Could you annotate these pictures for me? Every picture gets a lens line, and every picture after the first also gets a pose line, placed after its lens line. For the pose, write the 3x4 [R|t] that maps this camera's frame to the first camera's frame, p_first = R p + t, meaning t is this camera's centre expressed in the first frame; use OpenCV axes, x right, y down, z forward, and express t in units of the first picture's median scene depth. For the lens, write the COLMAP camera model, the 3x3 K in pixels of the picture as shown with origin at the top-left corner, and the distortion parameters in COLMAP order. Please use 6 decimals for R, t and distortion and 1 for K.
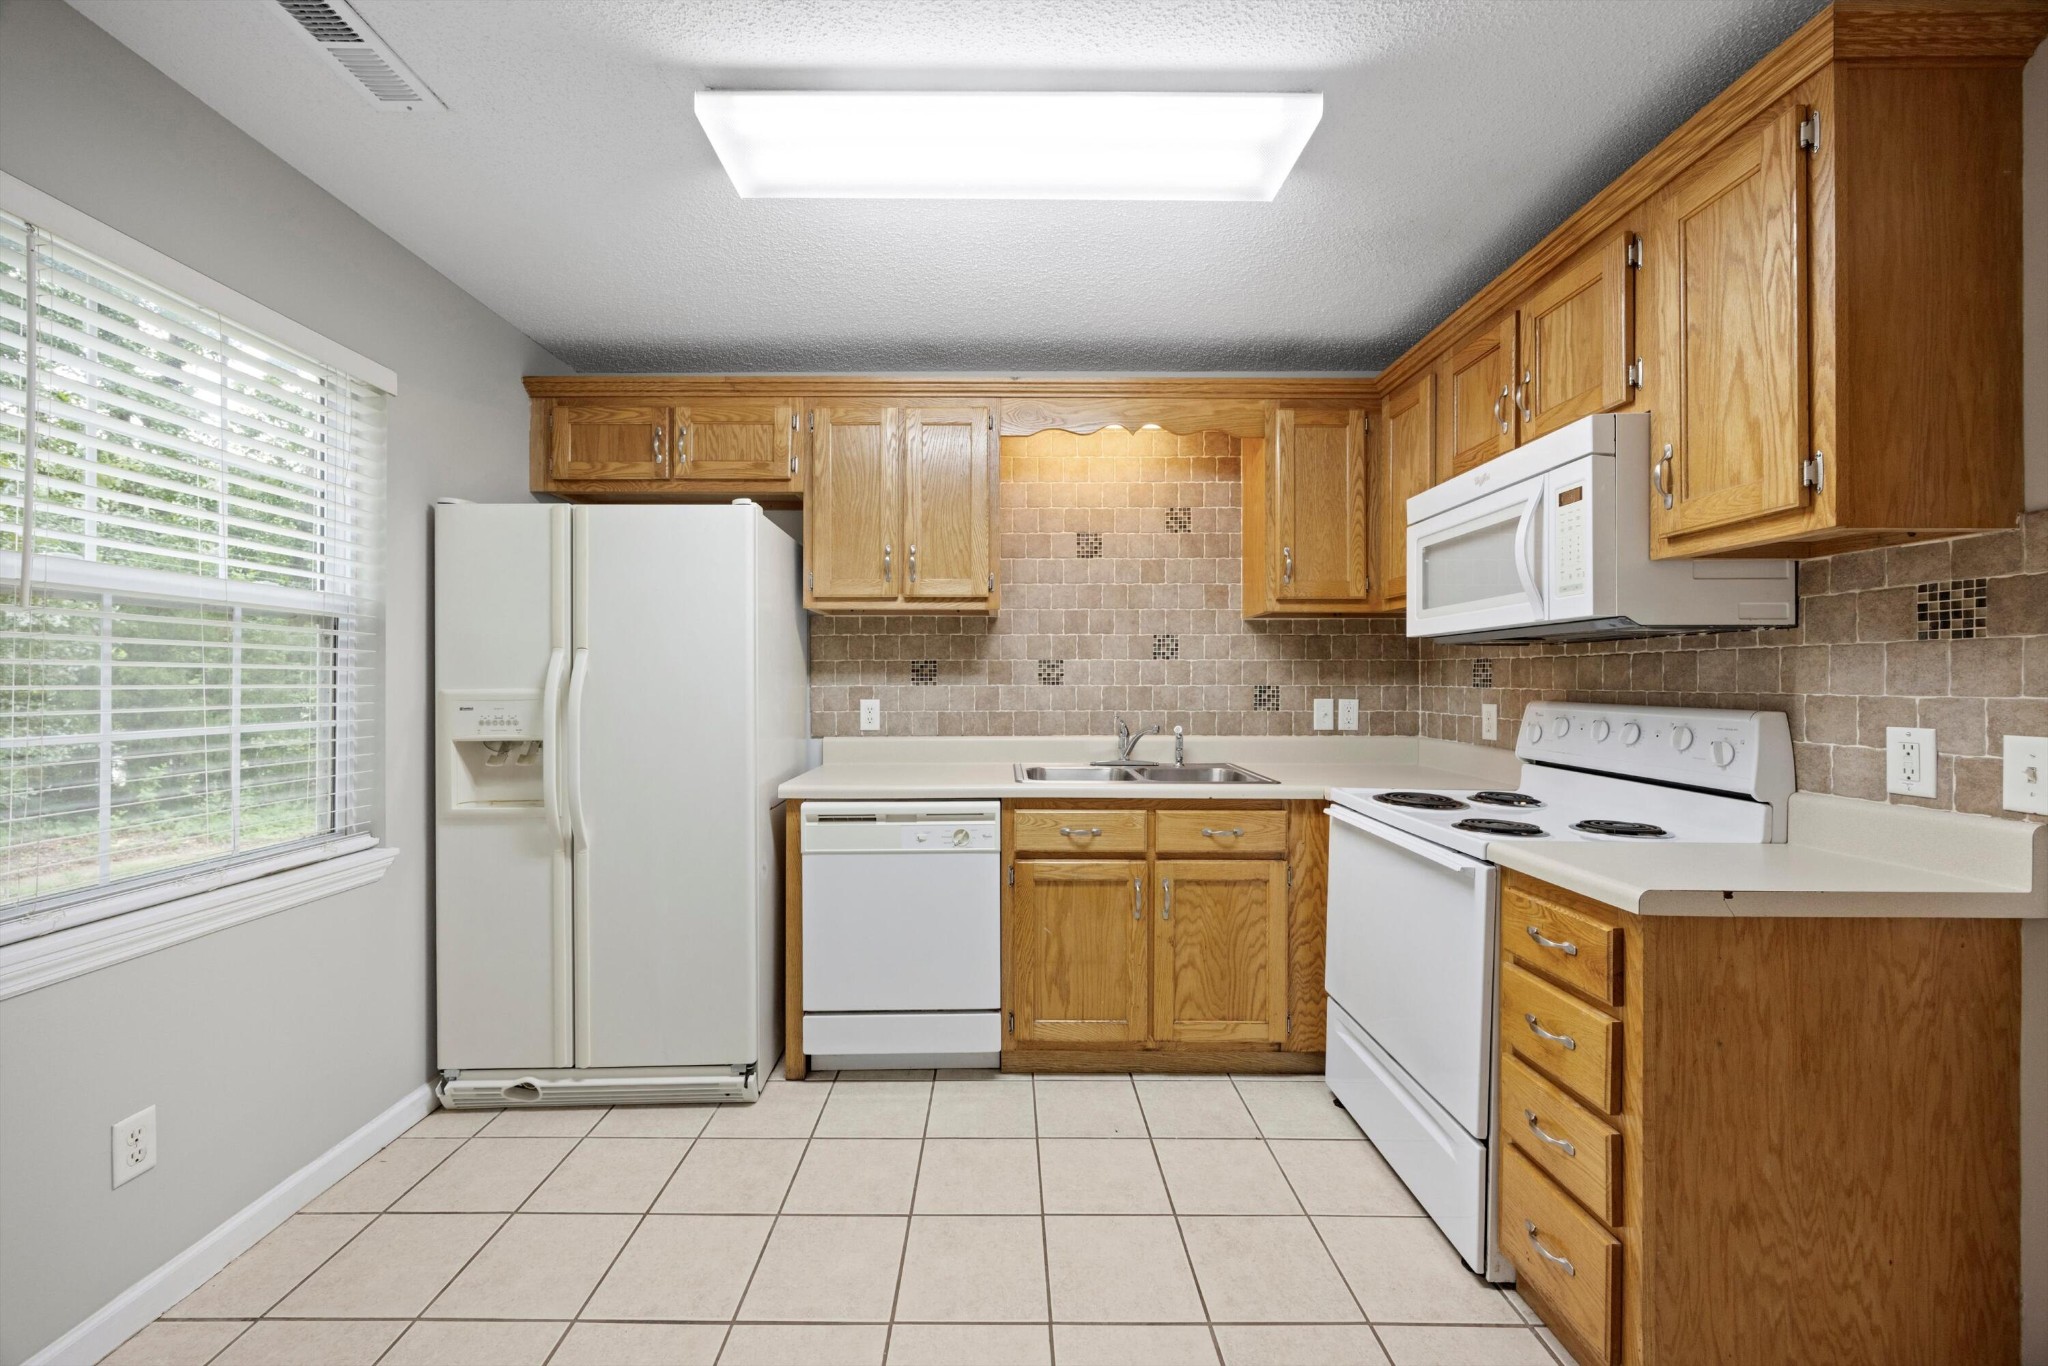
lens RADIAL K [[785.8, 0, 1017.6], [0, 785.8, 675.6], [0, 0, 1]] dist [-0.001447, 0.000243]
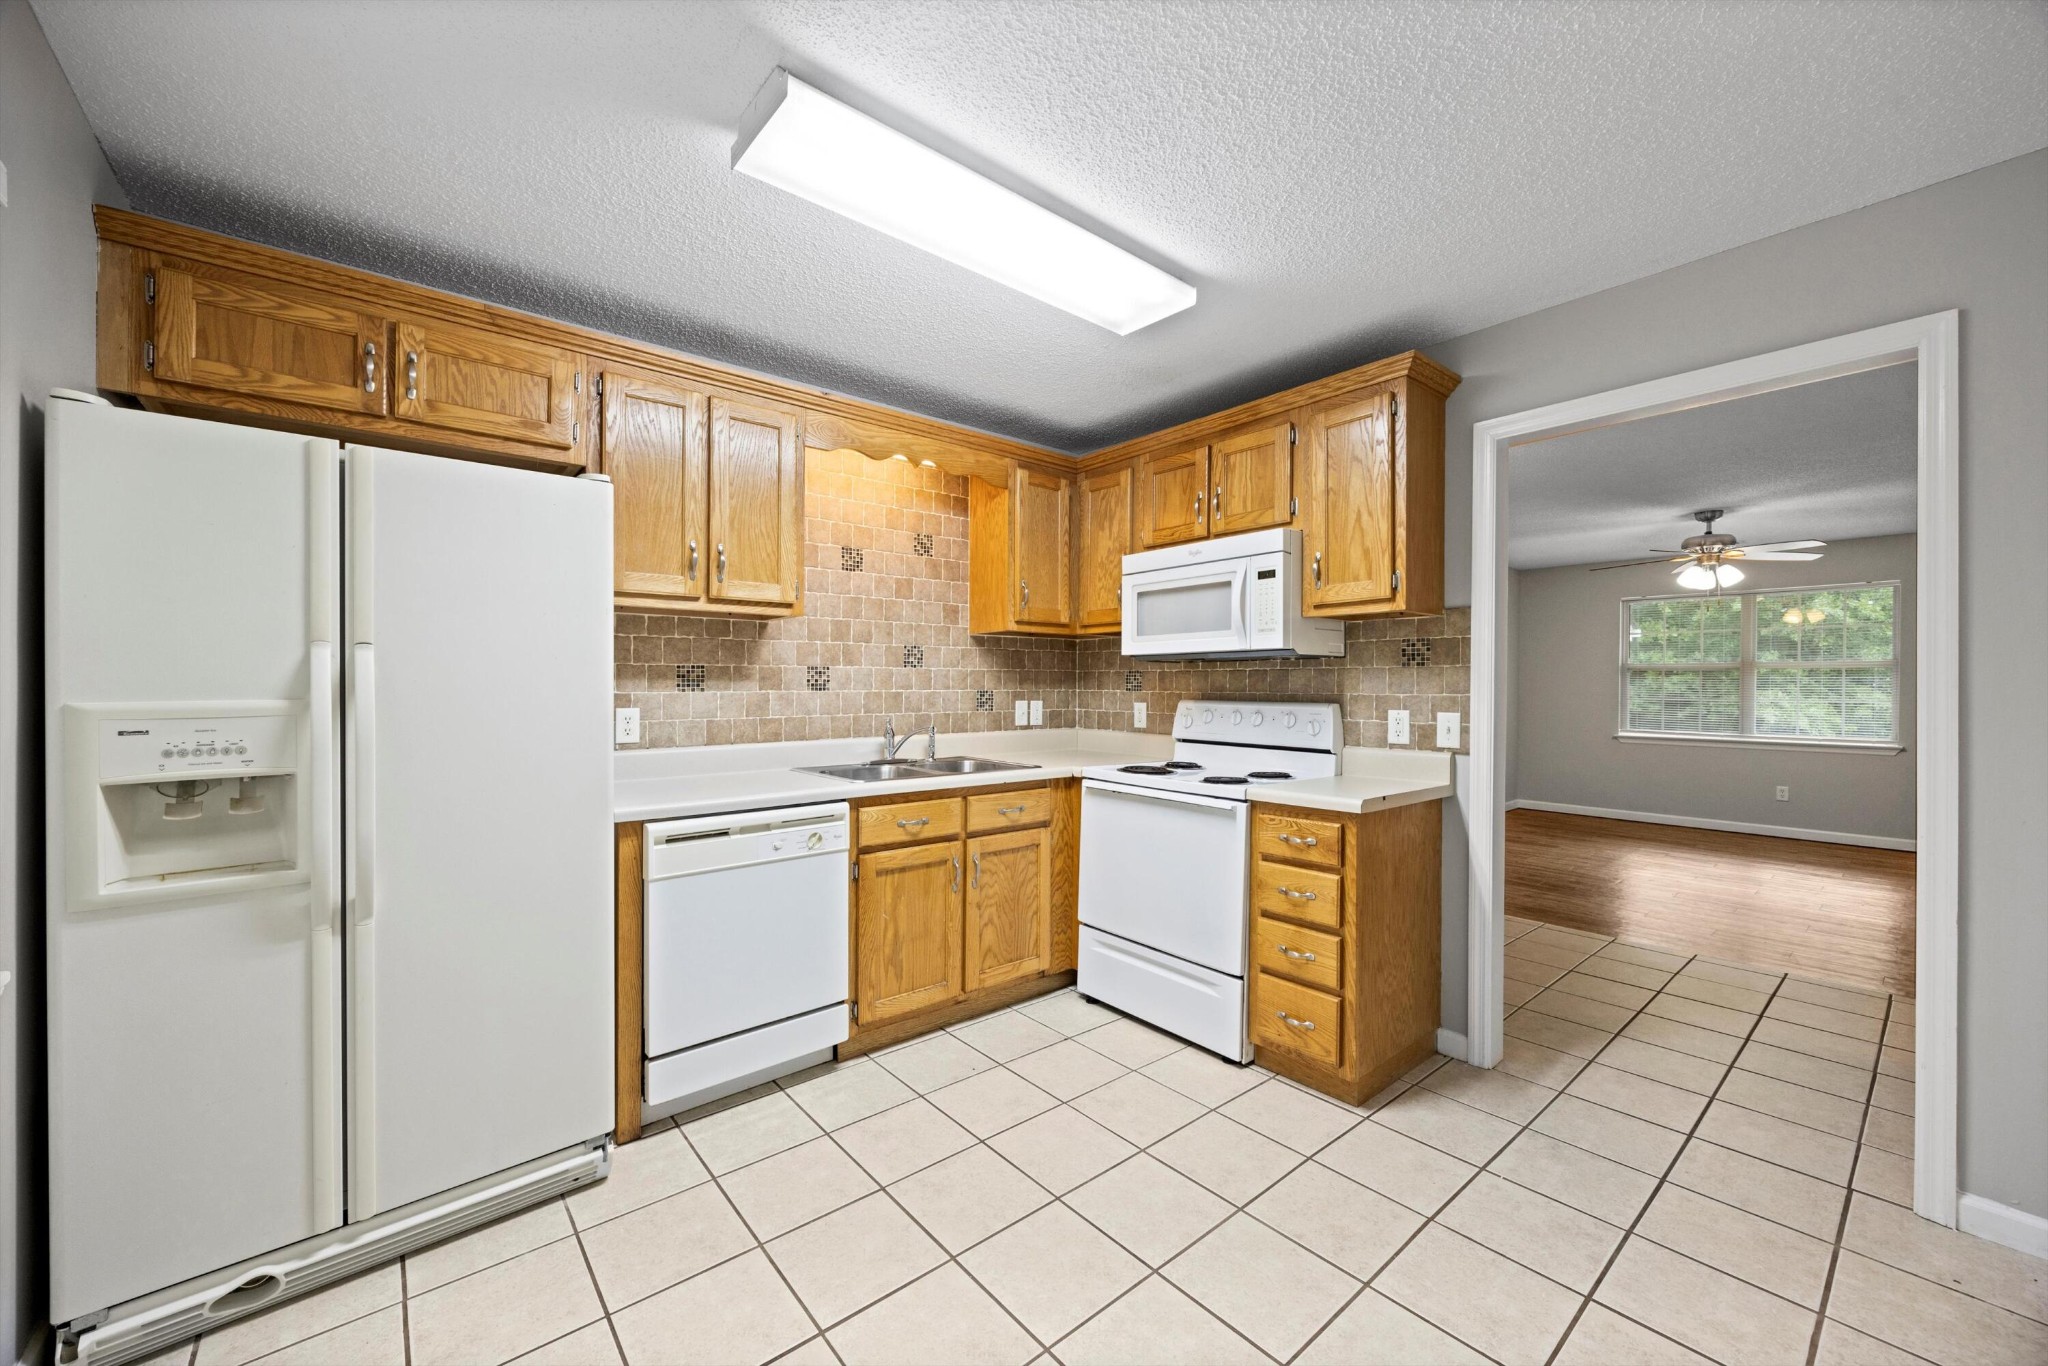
lens RADIAL K [[778.8, 0, 1024.0], [0, 778.8, 683.0], [0, 0, 1]] dist [0.000601, 0.000070]
pose [[0.768875, 0.001506, 0.639398, -0.508394], [-0.003907, 0.999990, 0.002342, -0.002158], [-0.639388, -0.004299, 0.768873, 0.050172]]
